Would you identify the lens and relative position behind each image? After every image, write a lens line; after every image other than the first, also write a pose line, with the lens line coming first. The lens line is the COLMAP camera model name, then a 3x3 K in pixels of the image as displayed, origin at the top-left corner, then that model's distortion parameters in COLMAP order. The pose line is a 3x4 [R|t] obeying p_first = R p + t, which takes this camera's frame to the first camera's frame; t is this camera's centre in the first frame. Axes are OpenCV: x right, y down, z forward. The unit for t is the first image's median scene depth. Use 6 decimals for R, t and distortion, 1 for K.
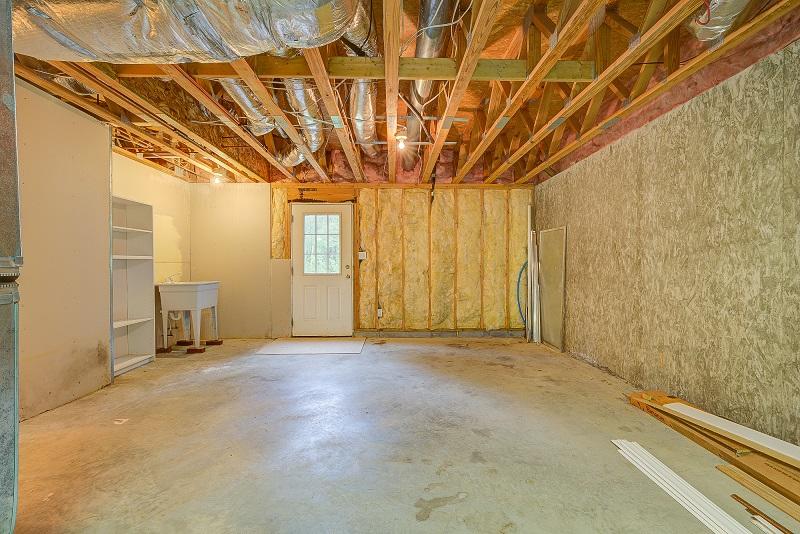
lens RADIAL K [[359.5, 0, 400.3], [0, 359.5, 269.4], [0, 0, 1]] dist [-0.007411, 0.001317]
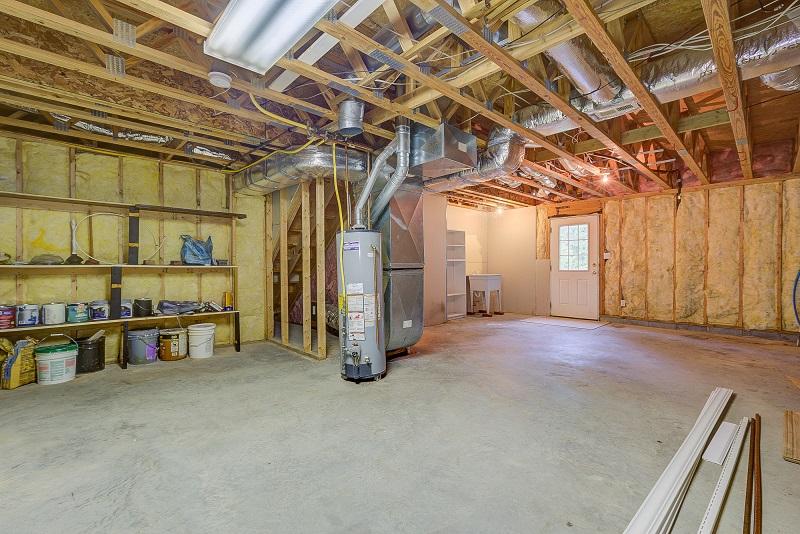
lens RADIAL K [[359.5, 0, 400.3], [0, 359.5, 269.4], [0, 0, 1]] dist [-0.007411, 0.001317]
pose [[0.681031, 0.006326, -0.732227, 0.312318], [-0.001797, 0.999974, 0.006968, 0.001176], [0.732252, -0.003430, 0.681025, -0.357800]]
